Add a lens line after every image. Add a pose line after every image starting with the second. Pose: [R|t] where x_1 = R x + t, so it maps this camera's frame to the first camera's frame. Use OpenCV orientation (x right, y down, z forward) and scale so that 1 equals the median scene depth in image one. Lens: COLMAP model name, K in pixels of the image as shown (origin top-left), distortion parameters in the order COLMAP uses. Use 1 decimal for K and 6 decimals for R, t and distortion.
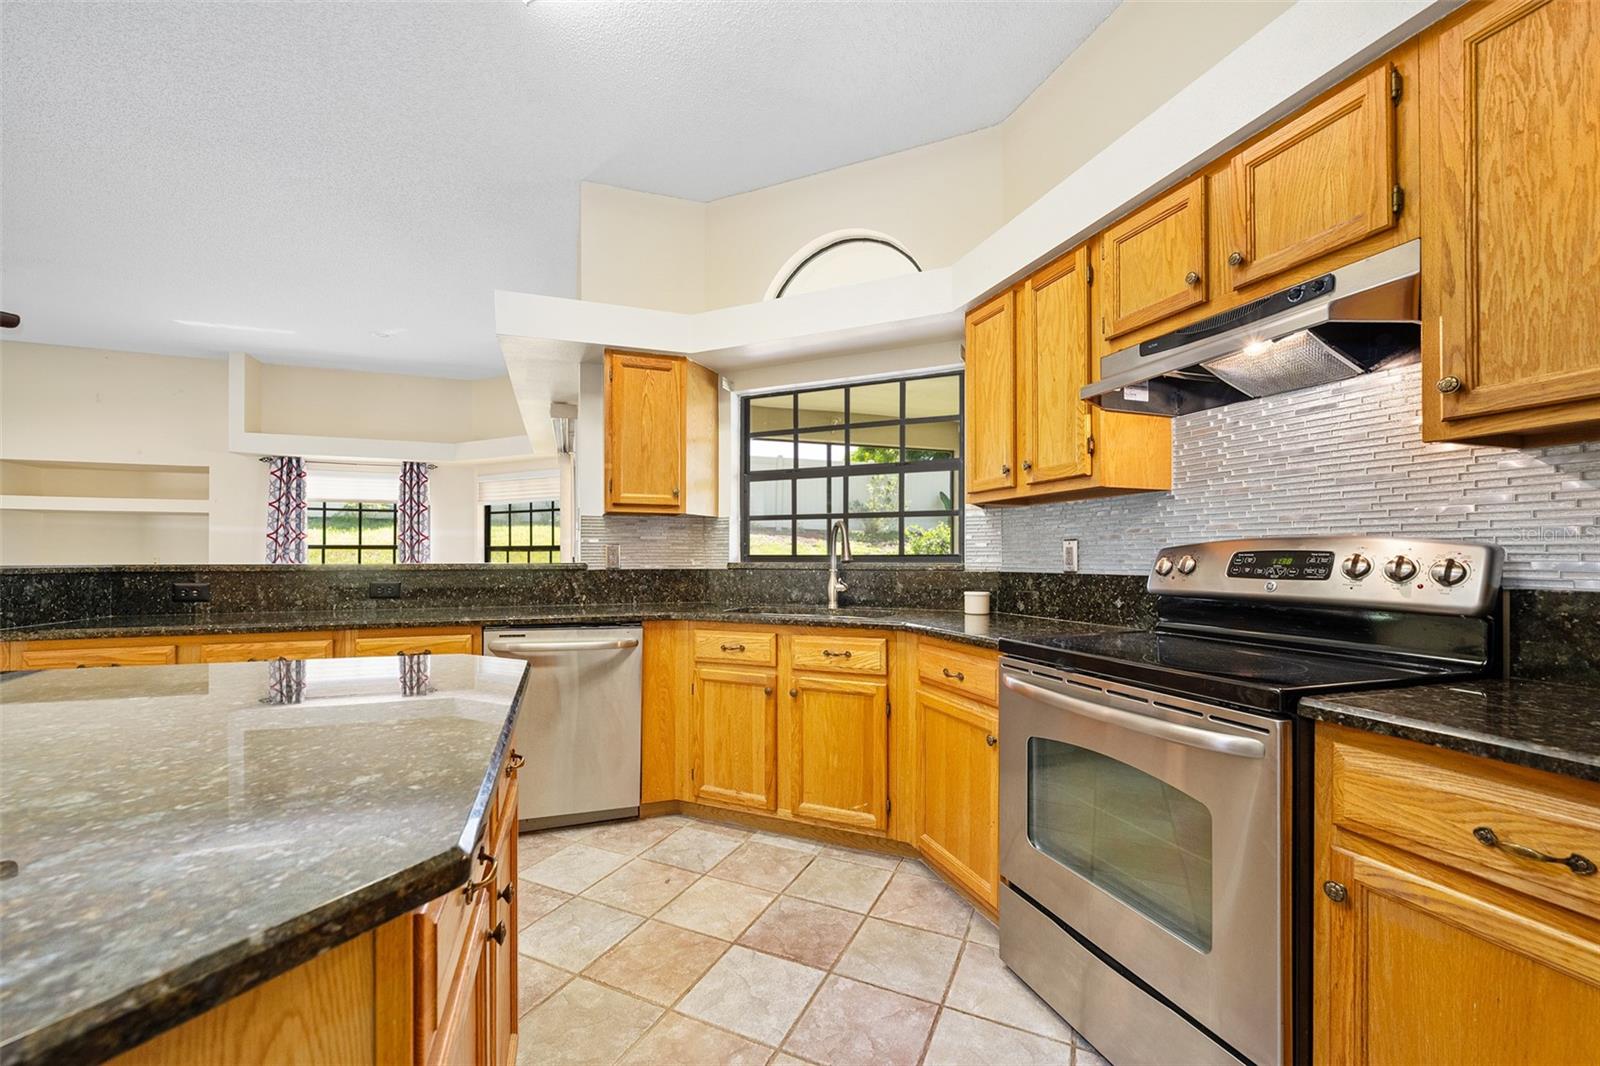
lens RADIAL K [[639.7, 0, 799.2], [0, 639.7, 559.6], [0, 0, 1]] dist [0.001390, 0.000028]
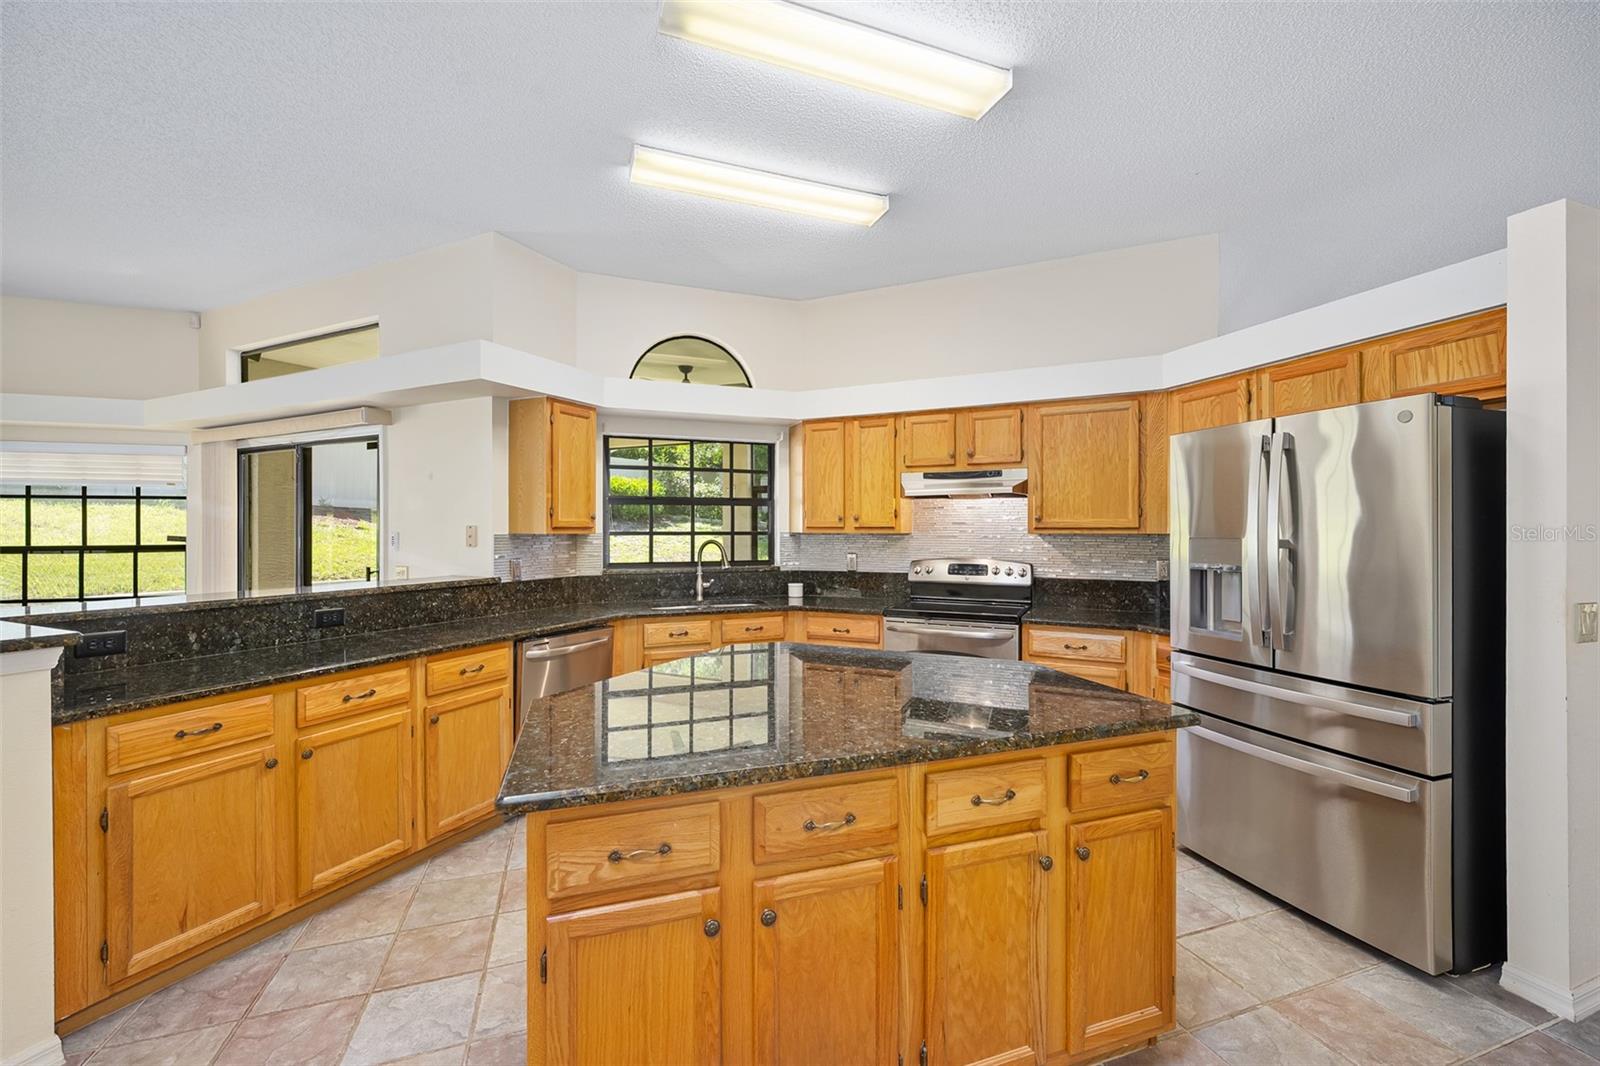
lens RADIAL K [[646.8, 0, 797.6], [0, 646.8, 537.0], [0, 0, 1]] dist [0.000011, 0.000072]
pose [[0.708334, -0.010189, 0.705804, -1.043586], [0.003757, 0.999936, 0.010665, -0.102920], [-0.705867, -0.004903, 0.708327, -0.227714]]
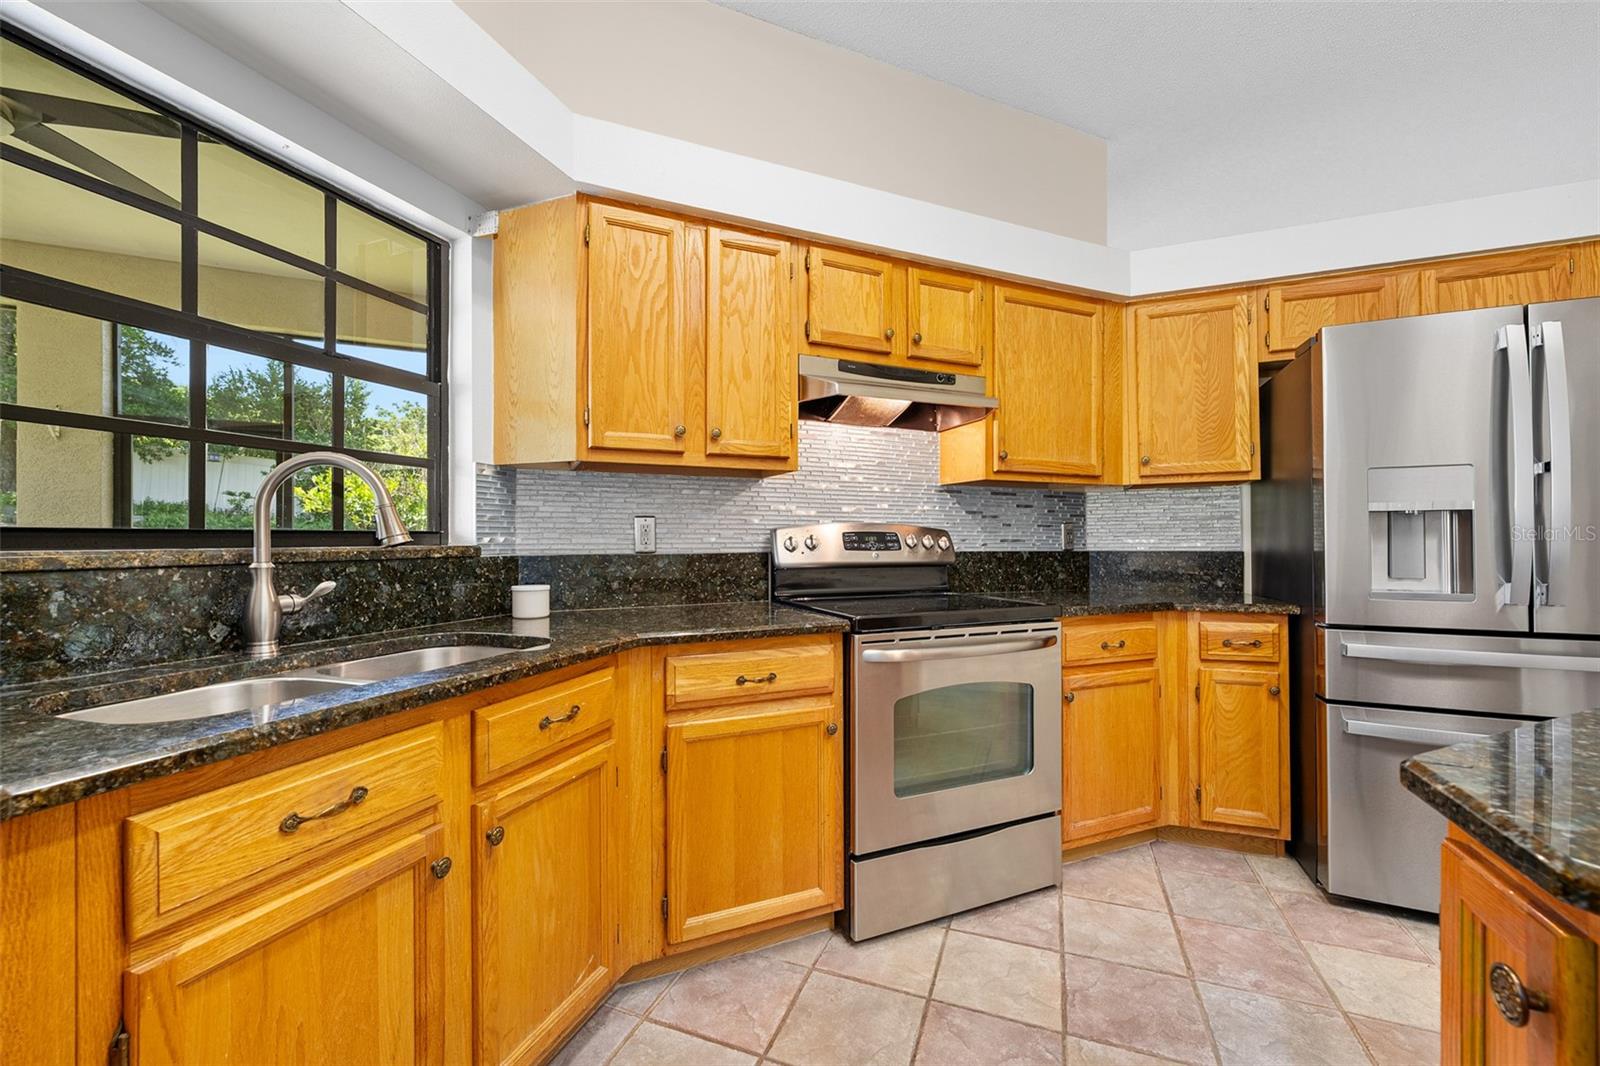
lens RADIAL K [[646.8, 0, 797.6], [0, 646.8, 537.0], [0, 0, 1]] dist [0.000011, 0.000072]
pose [[-0.076418, 0.000809, 0.997076, -0.511228], [0.003118, 0.999995, -0.000572, -0.001108], [-0.997071, 0.003065, -0.076421, 0.880041]]
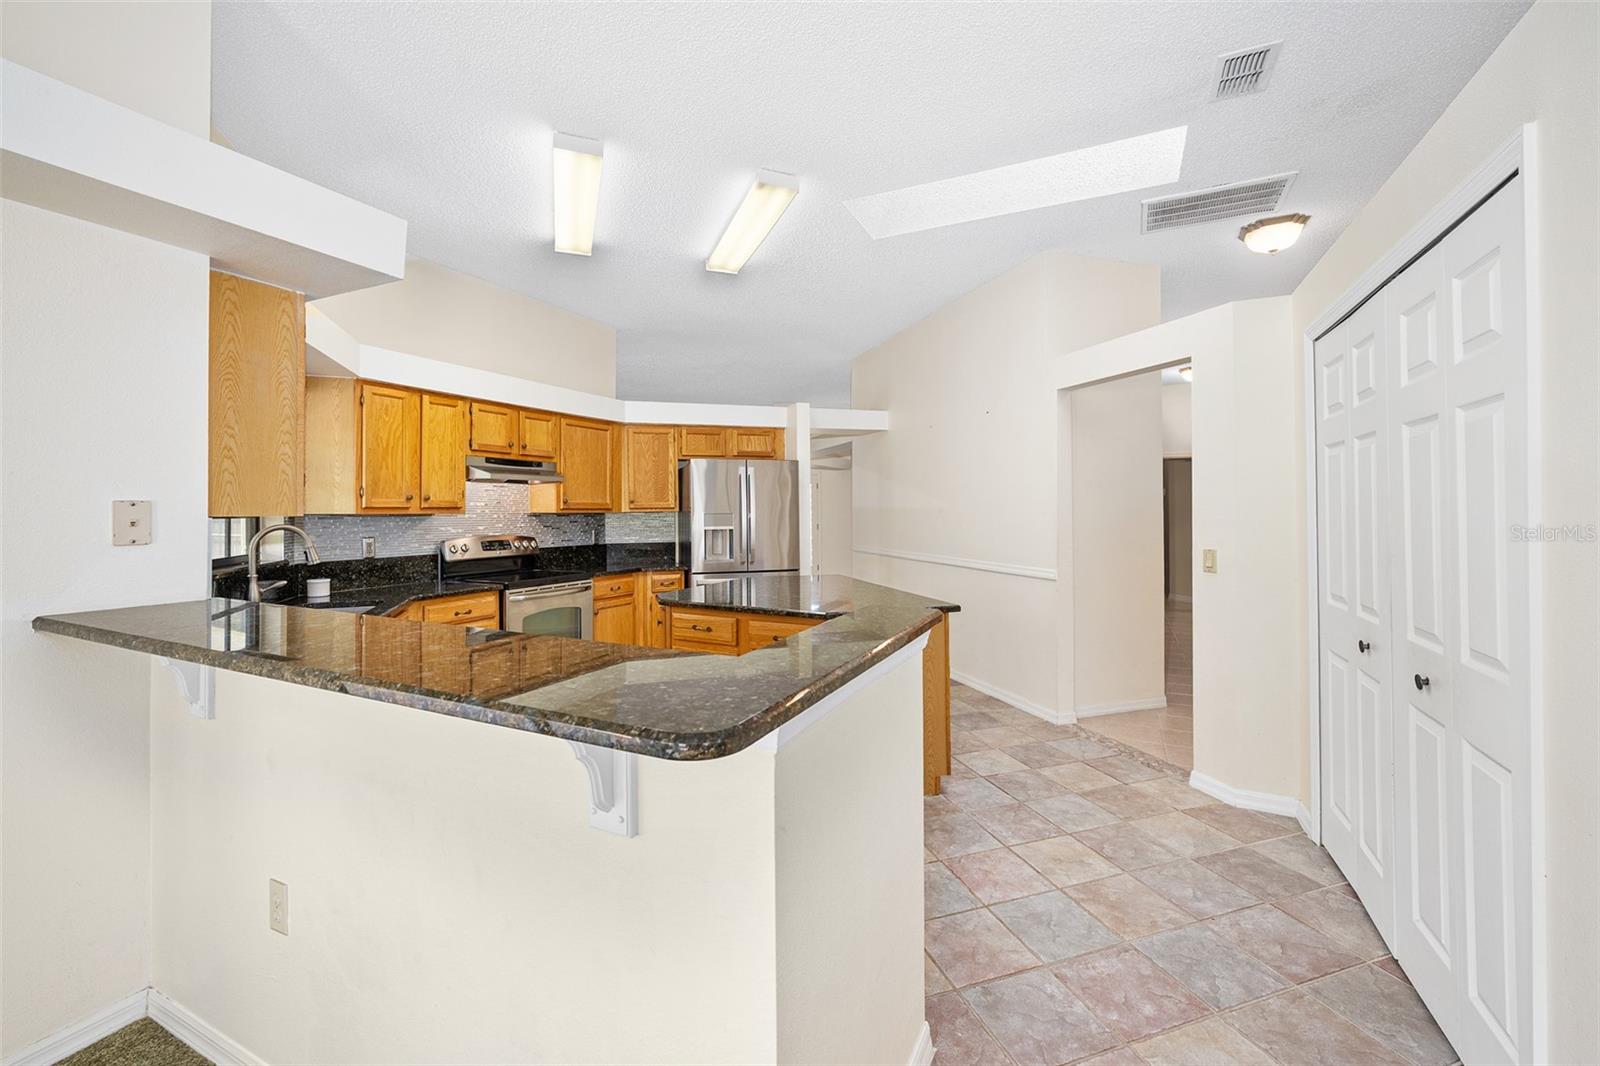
lens RADIAL K [[654.5, 0, 806.9], [0, 654.5, 501.3], [0, 0, 1]] dist [-0.000009, -0.000042]
pose [[-0.706524, 0.011873, 0.707589, -1.576372], [0.005475, 0.999921, -0.011312, -0.101328], [-0.707667, -0.004119, -0.706534, 1.425167]]
